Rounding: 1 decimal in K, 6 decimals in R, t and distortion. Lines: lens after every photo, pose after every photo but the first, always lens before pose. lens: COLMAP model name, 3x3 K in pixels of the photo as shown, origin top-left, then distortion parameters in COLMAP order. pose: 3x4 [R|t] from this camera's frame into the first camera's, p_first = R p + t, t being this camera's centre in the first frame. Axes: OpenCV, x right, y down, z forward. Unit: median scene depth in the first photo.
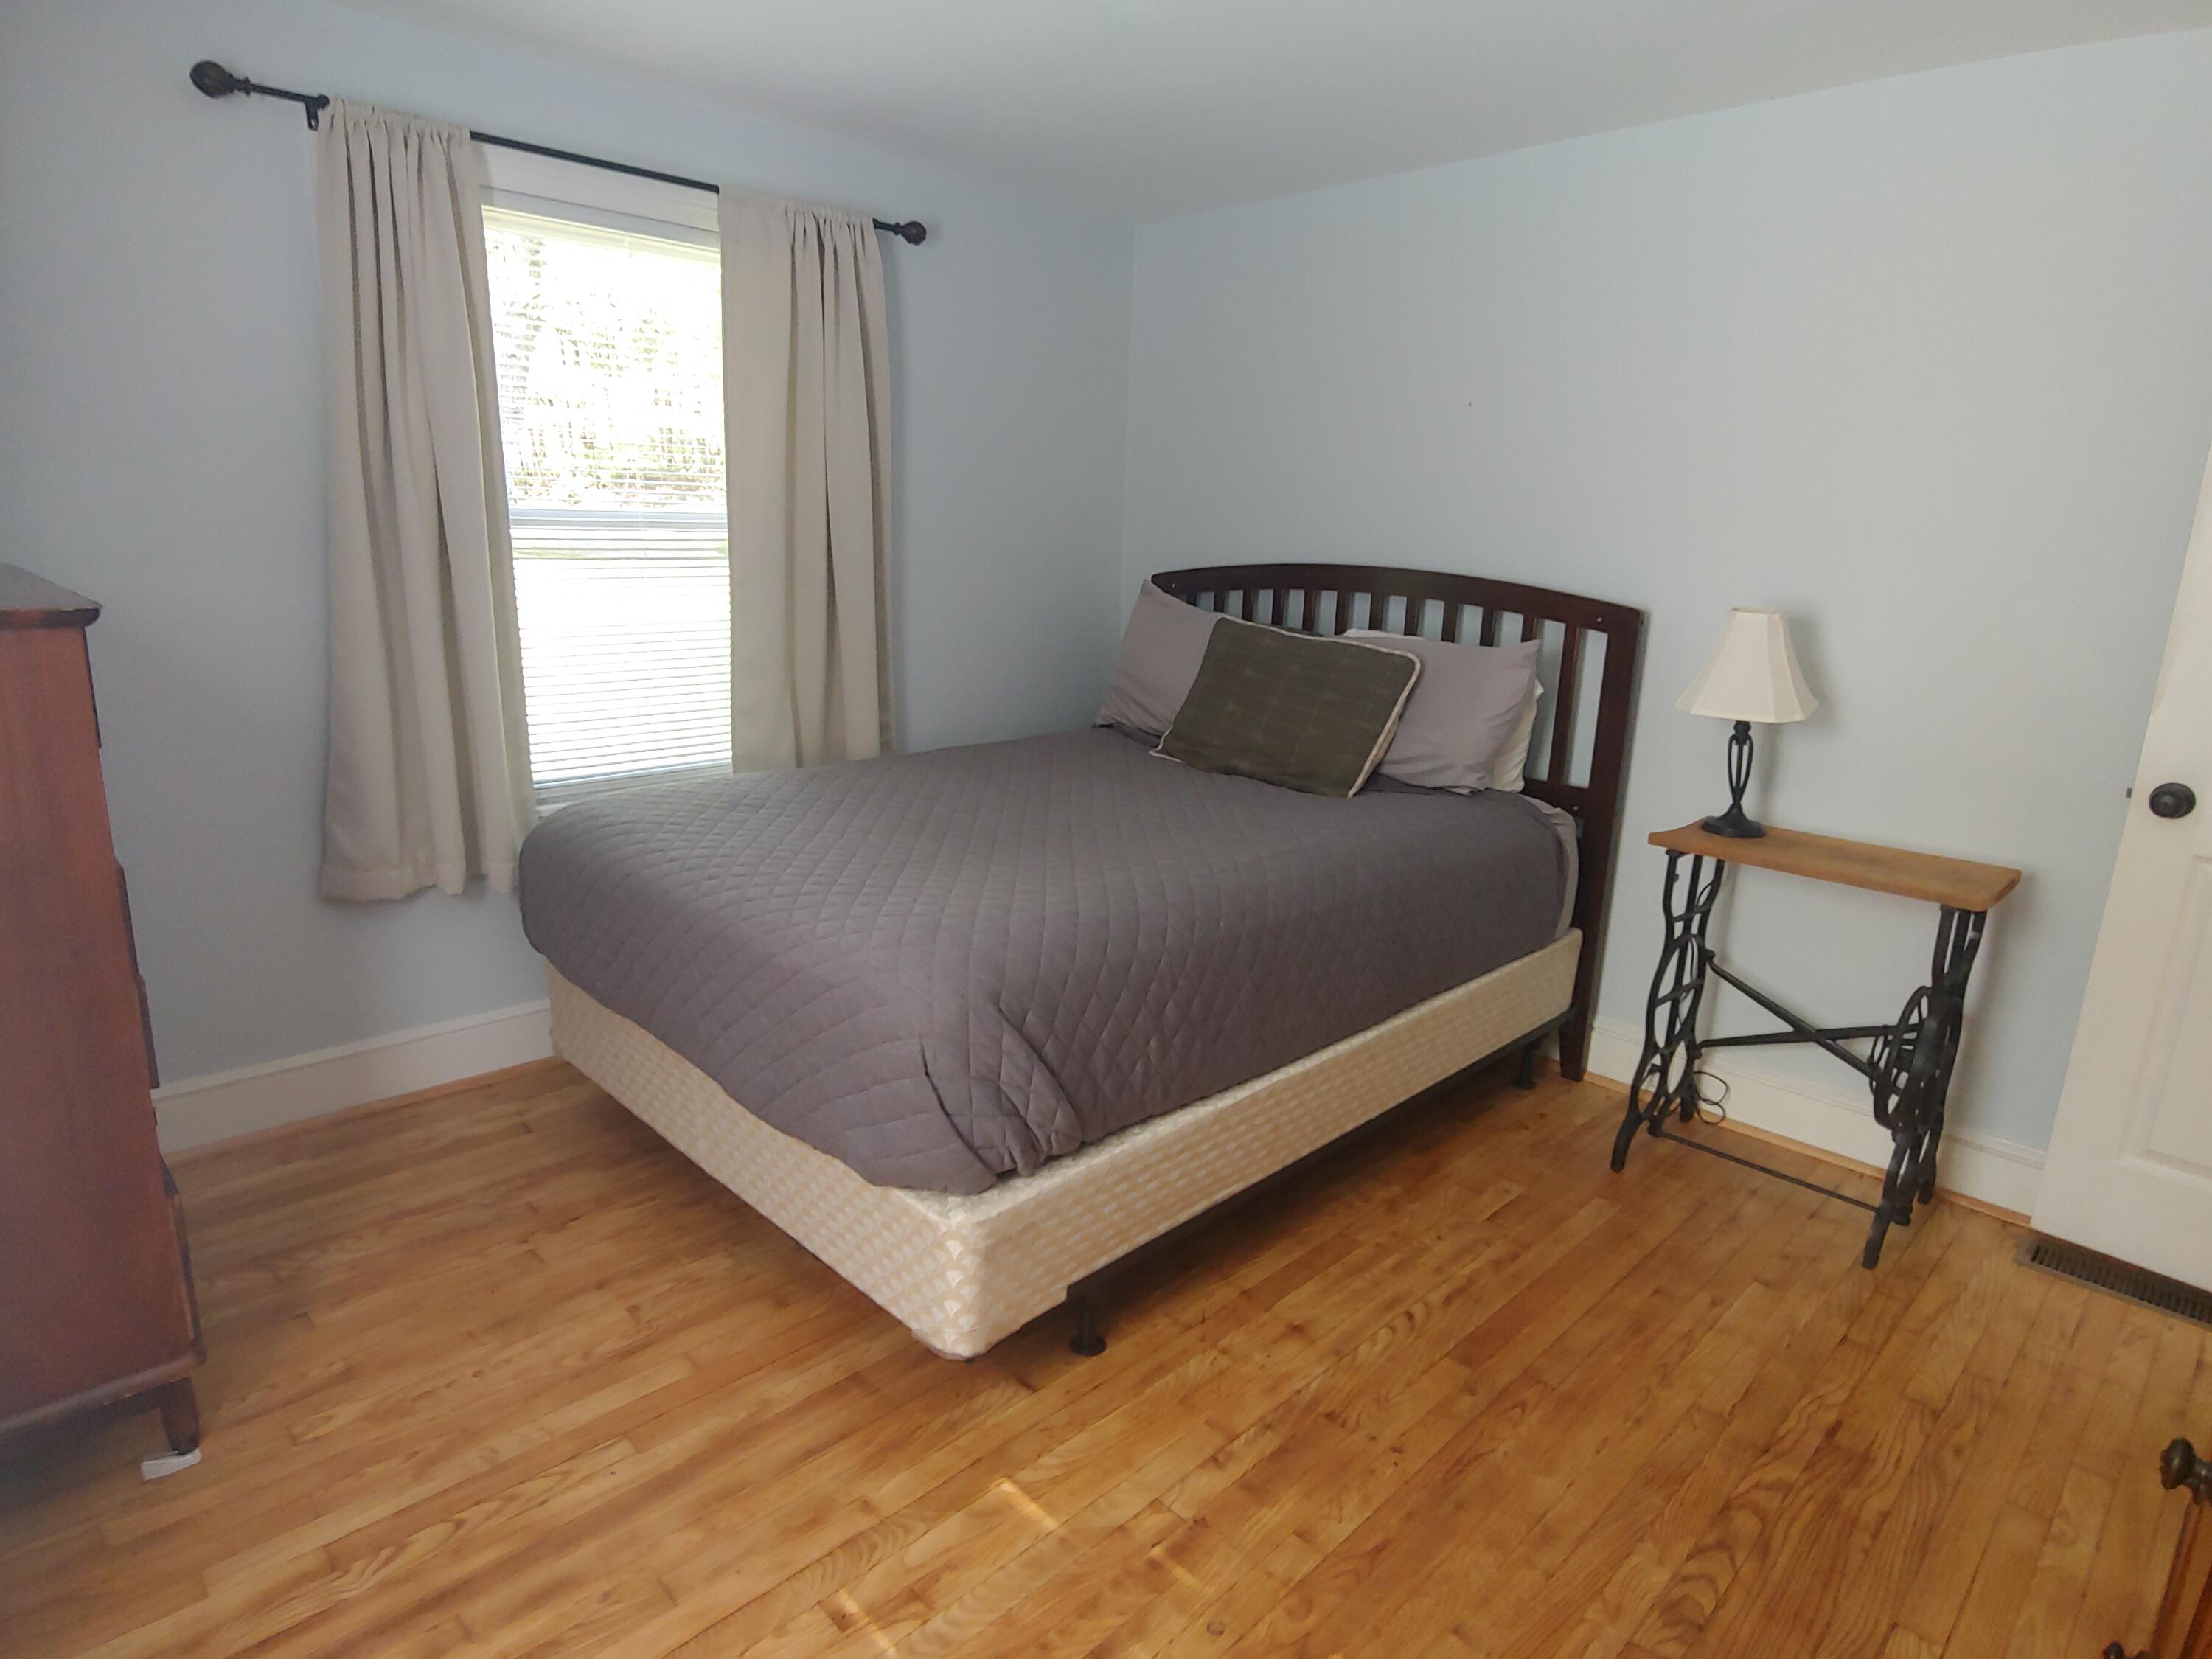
lens RADIAL K [[1254.8, 0, 1106.0], [0, 1254.8, 829.5], [0, 0, 1]] dist [-0.020460, 0.005338]
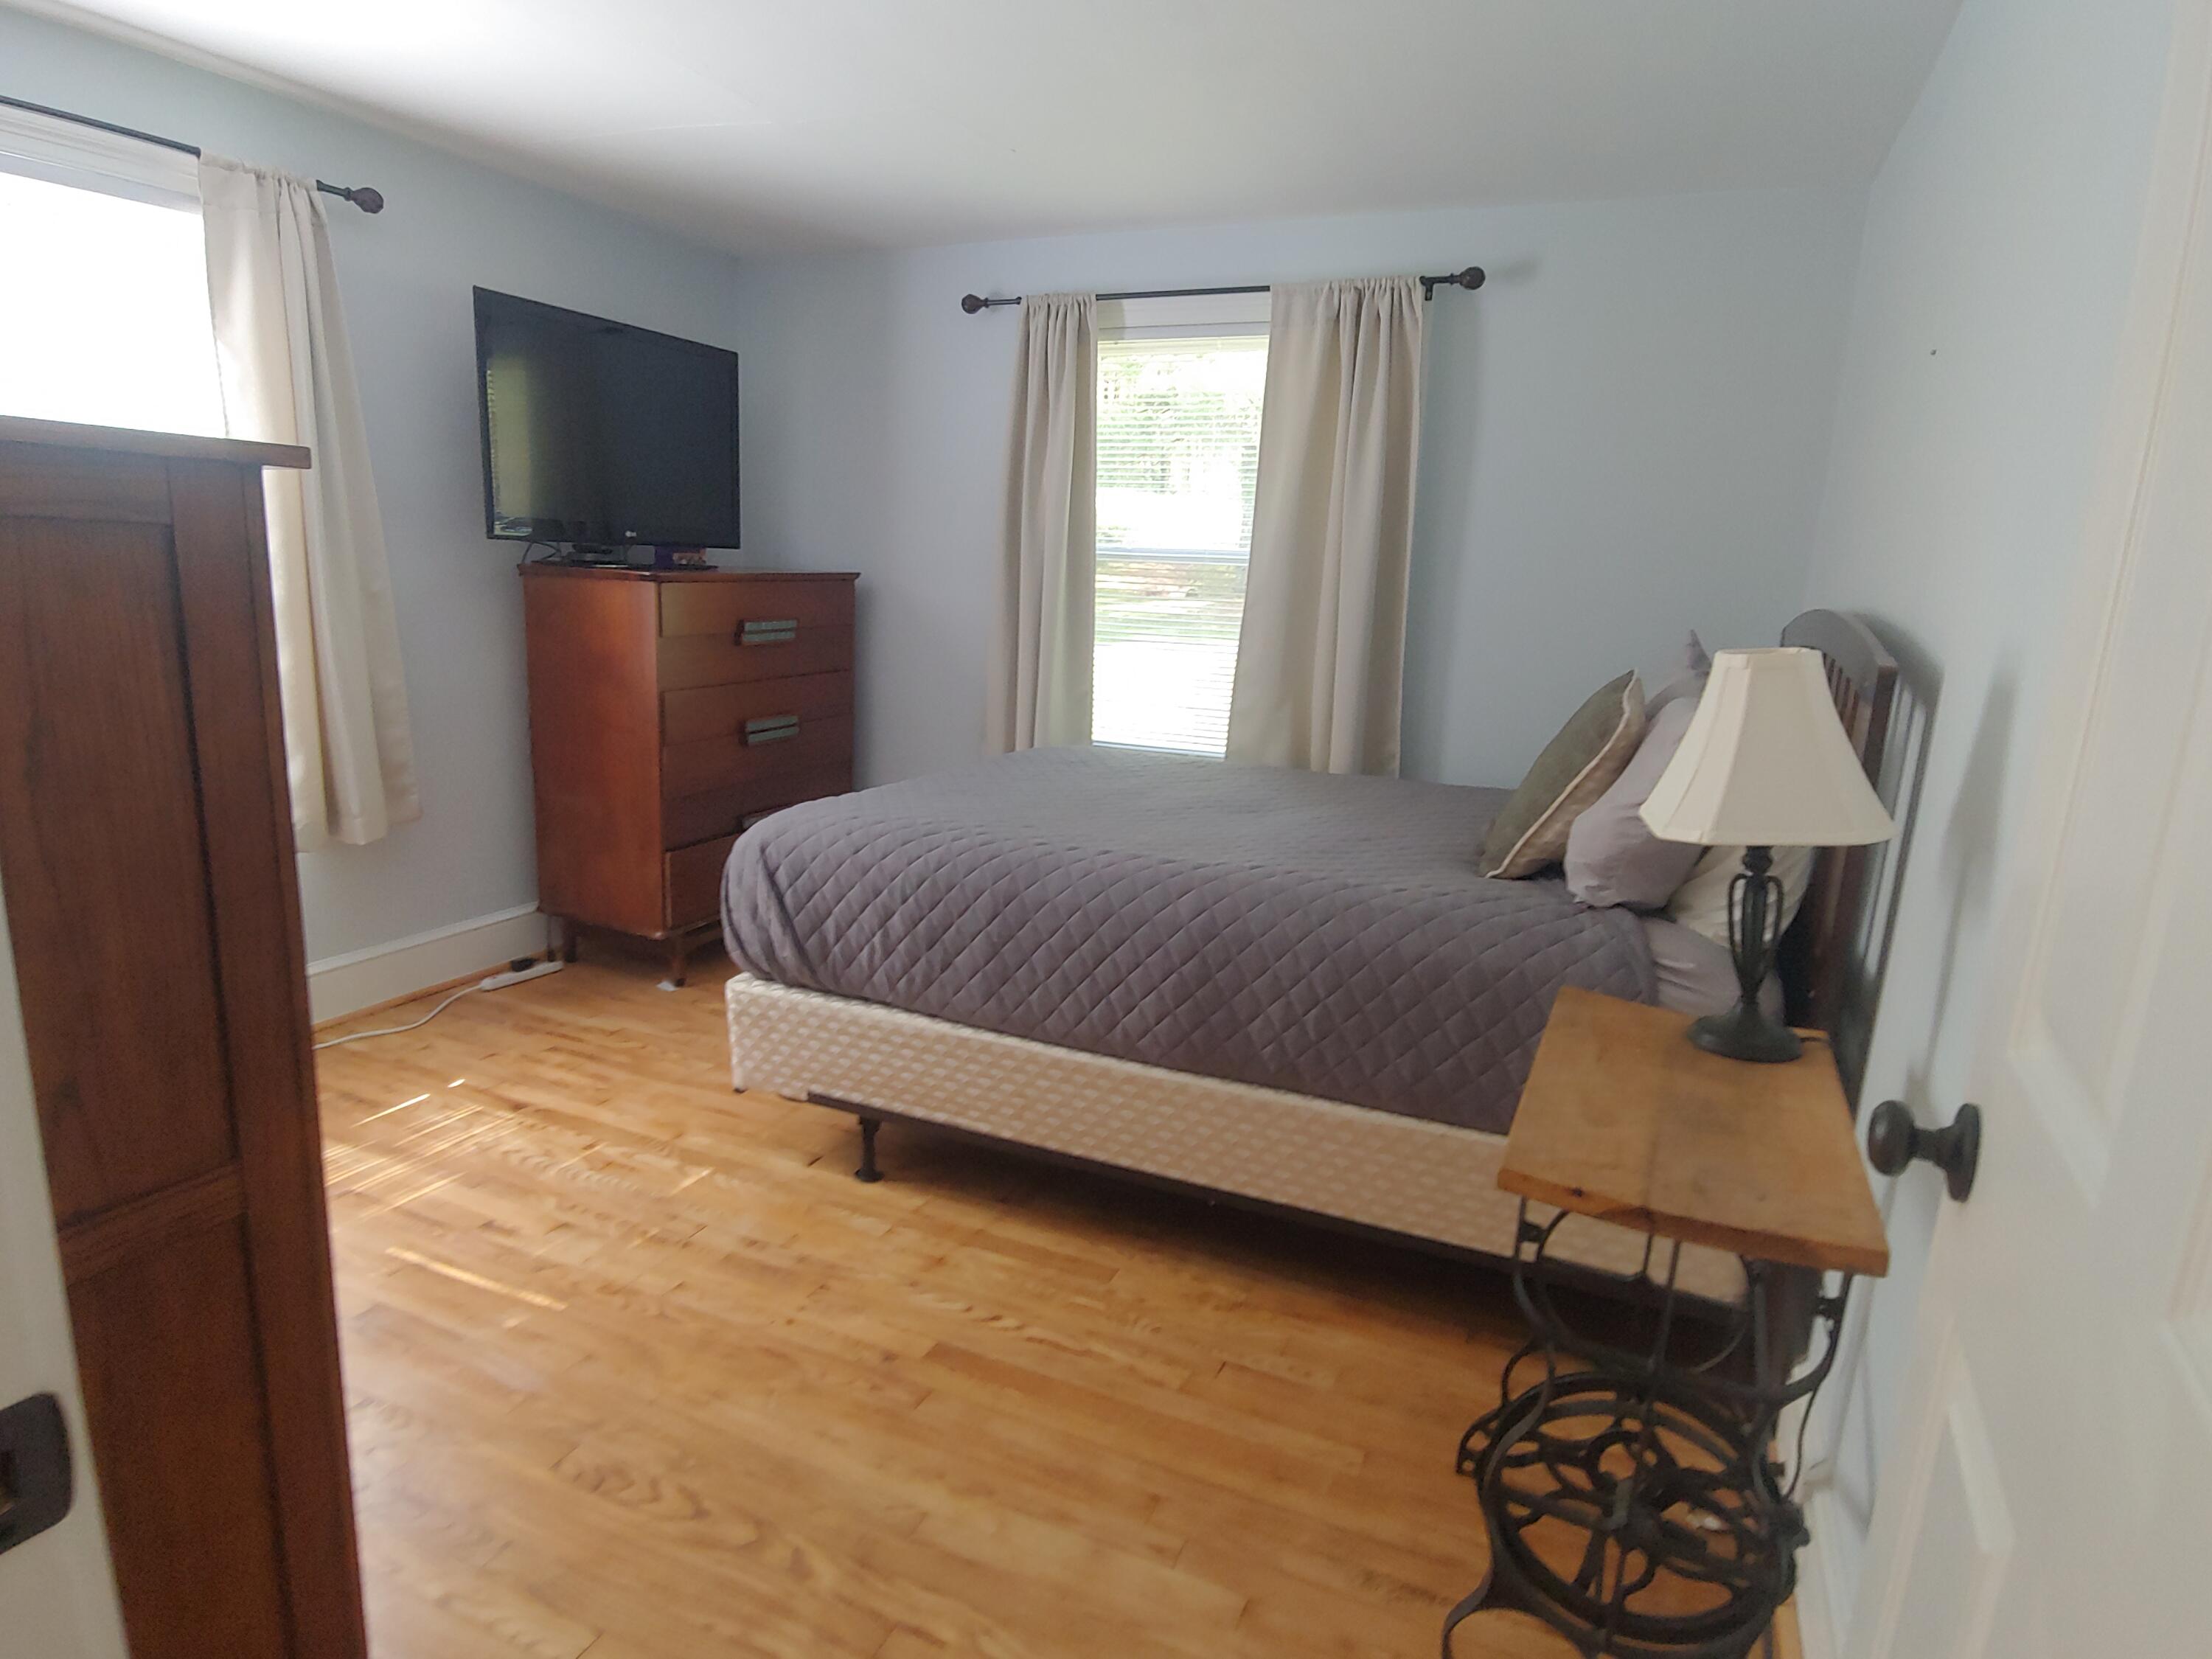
lens RADIAL K [[1254.8, 0, 1106.0], [0, 1254.8, 829.5], [0, 0, 1]] dist [-0.020460, 0.005338]
pose [[0.362962, 0.176503, -0.914934, 1.164315], [-0.247228, 0.964946, 0.088074, -0.093927], [0.898408, 0.194230, 0.393876, 0.649761]]
